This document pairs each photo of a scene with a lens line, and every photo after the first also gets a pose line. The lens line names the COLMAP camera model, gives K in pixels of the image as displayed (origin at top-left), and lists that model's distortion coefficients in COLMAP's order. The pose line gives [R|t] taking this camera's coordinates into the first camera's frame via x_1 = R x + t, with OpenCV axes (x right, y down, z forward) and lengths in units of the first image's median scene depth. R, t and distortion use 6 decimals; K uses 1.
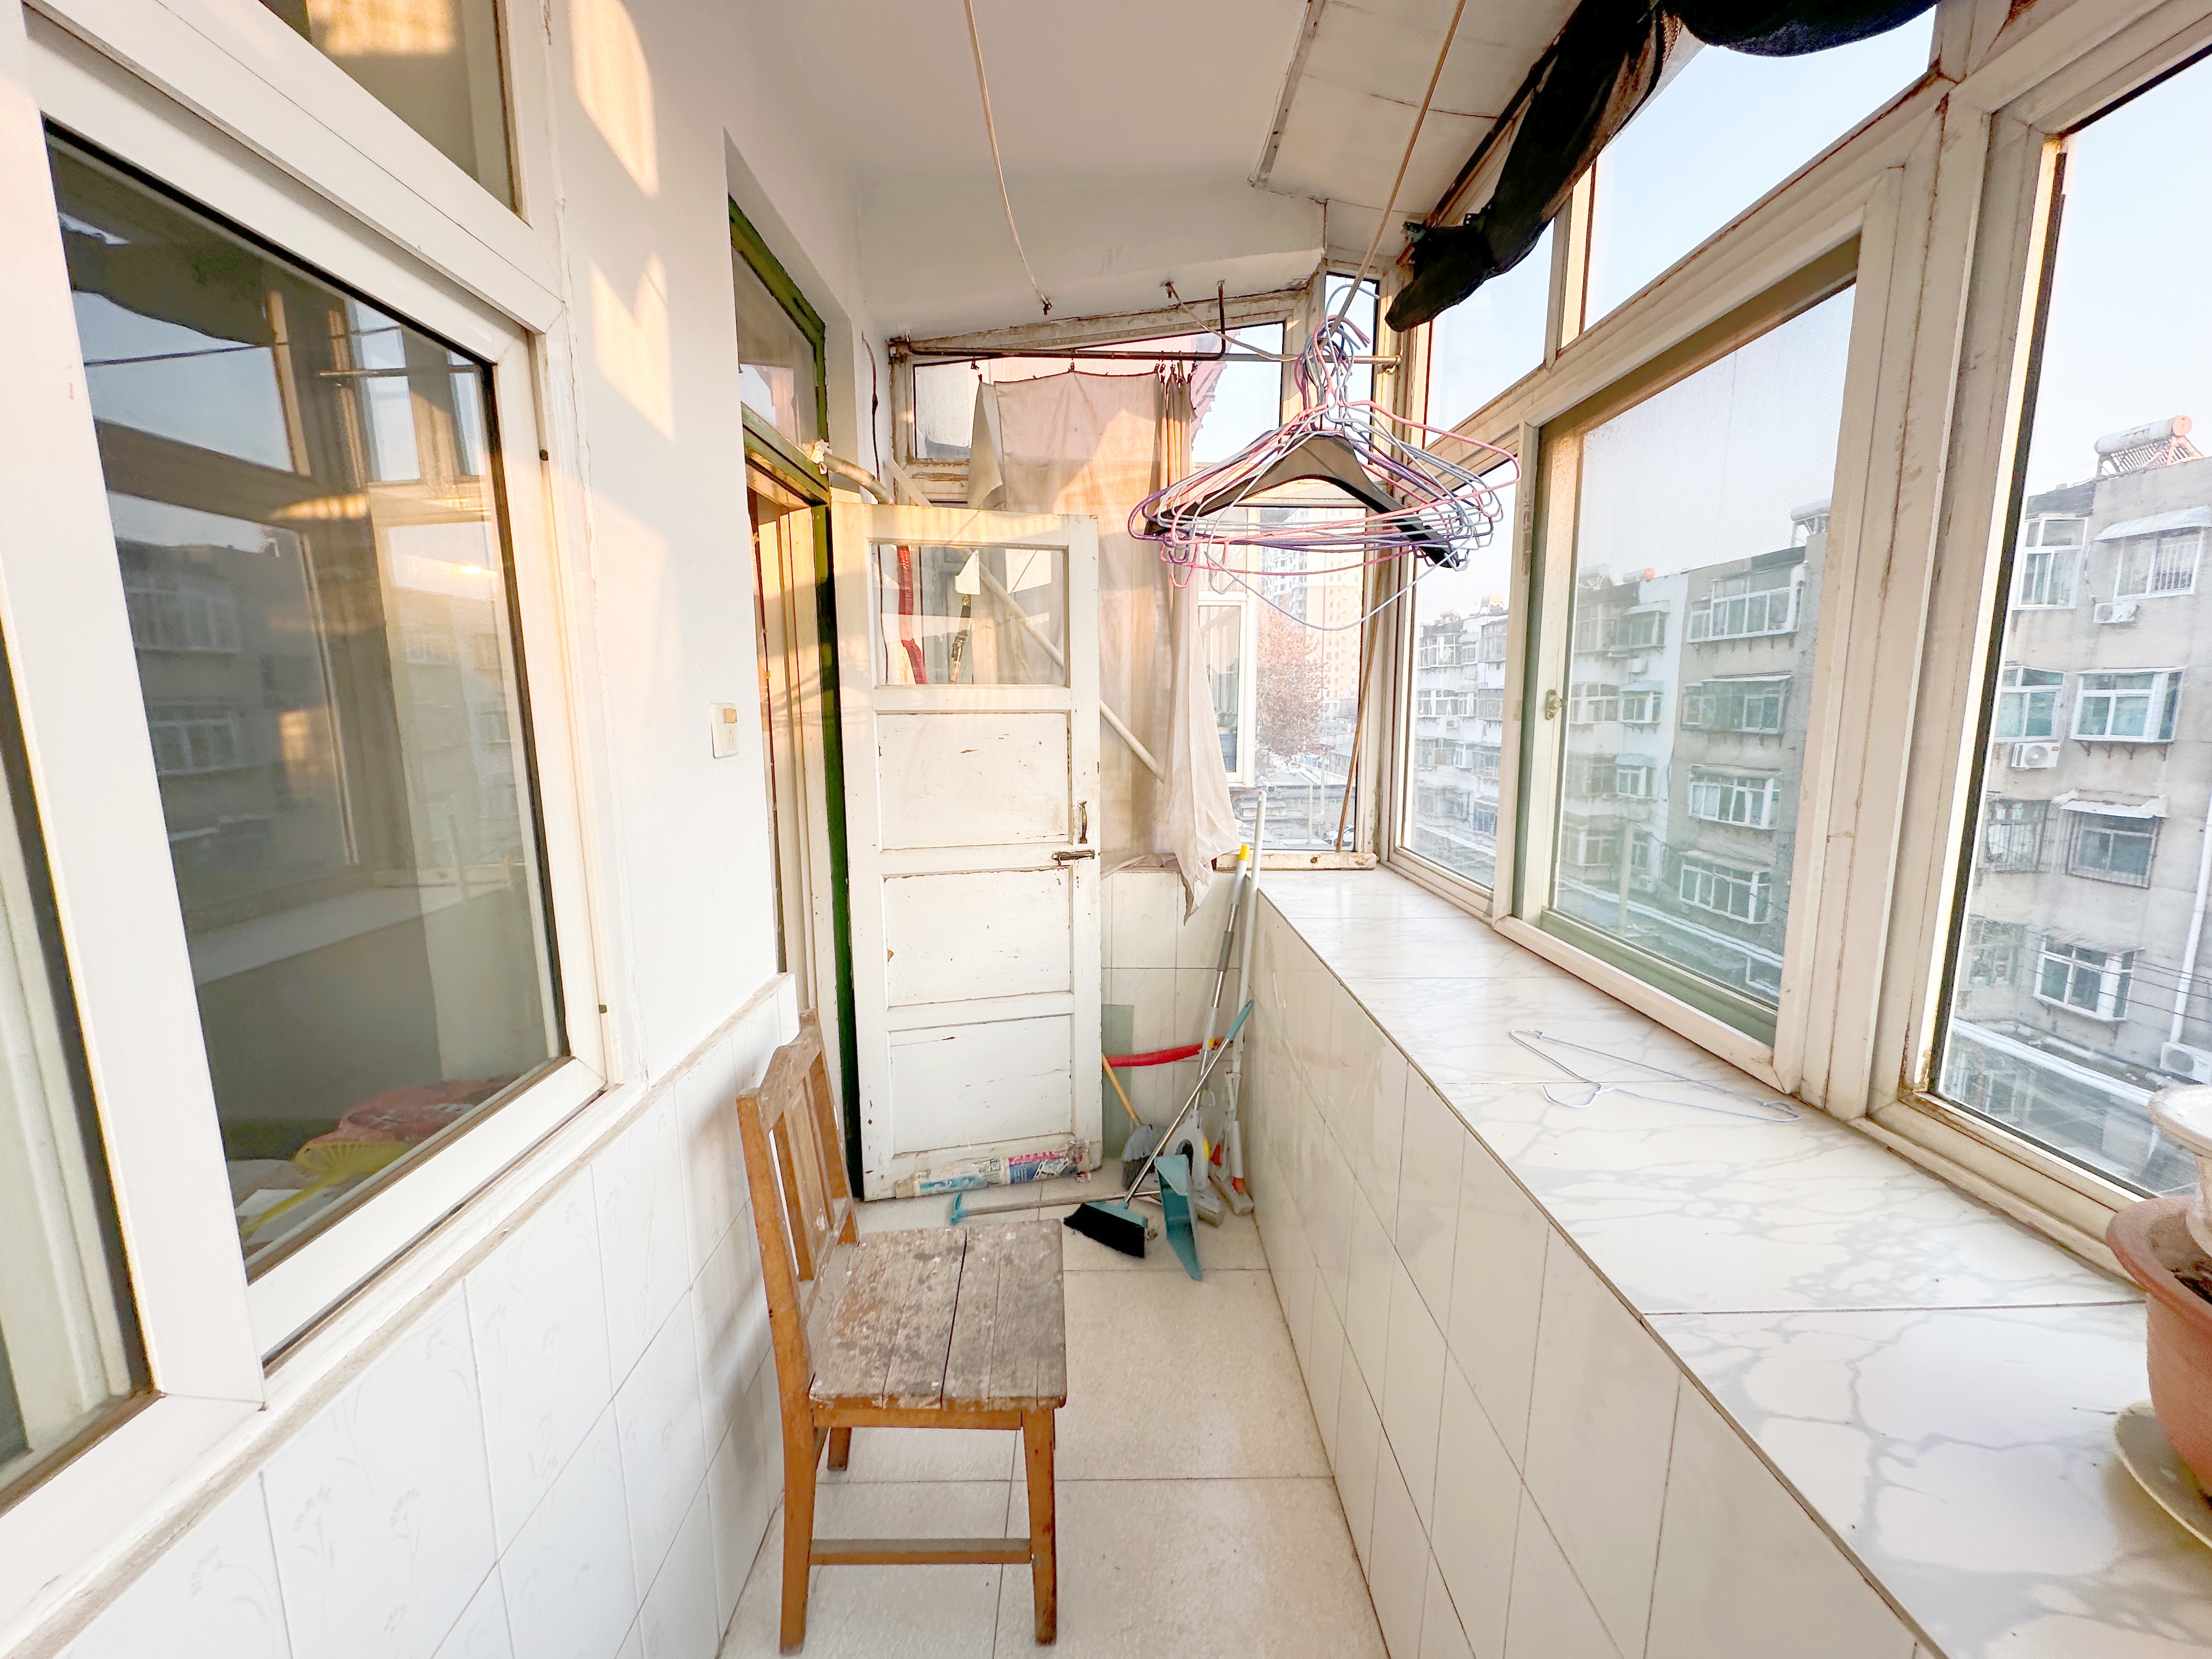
lens RADIAL K [[867.7, 0, 1106.0], [0, 867.7, 829.5], [0, 0, 1]] dist [0.000206, 0.000052]
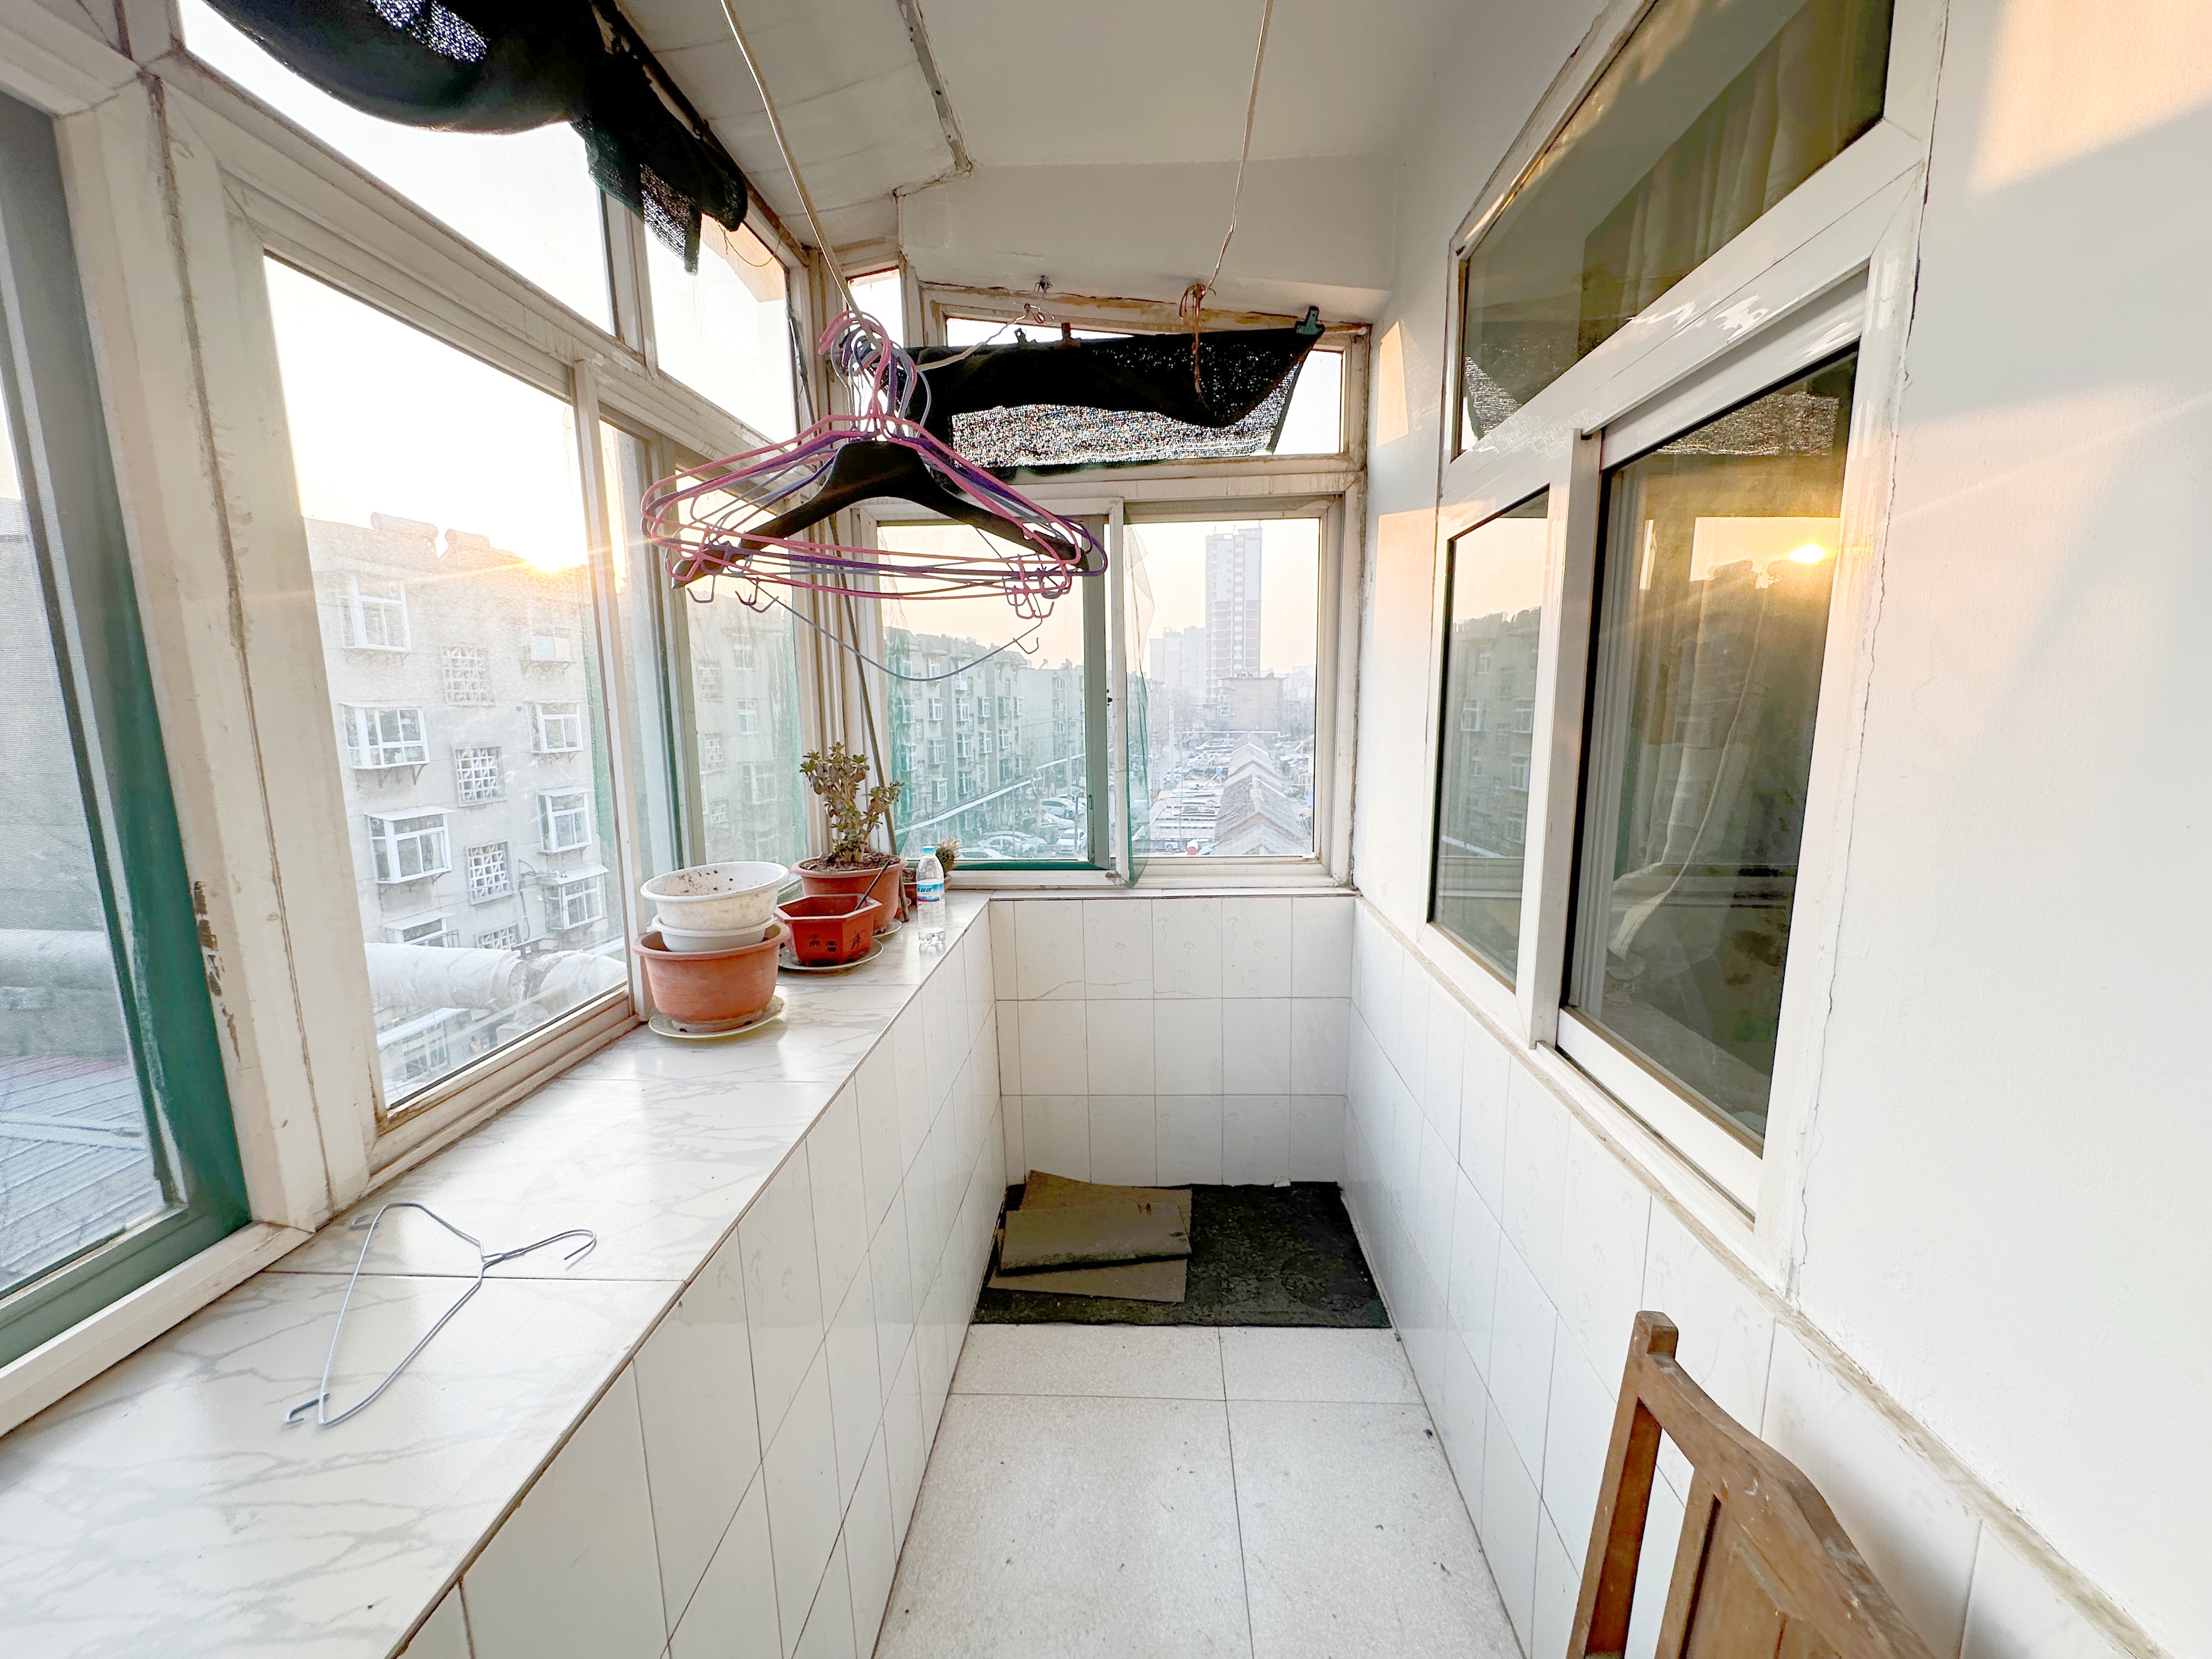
lens RADIAL K [[867.7, 0, 1106.0], [0, 867.7, 829.5], [0, 0, 1]] dist [0.000206, 0.000052]
pose [[-0.997700, 0.007485, 0.067376, -0.036405], [0.026986, 0.955597, 0.293439, -0.371117], [-0.062188, 0.294582, -0.953601, 2.102075]]
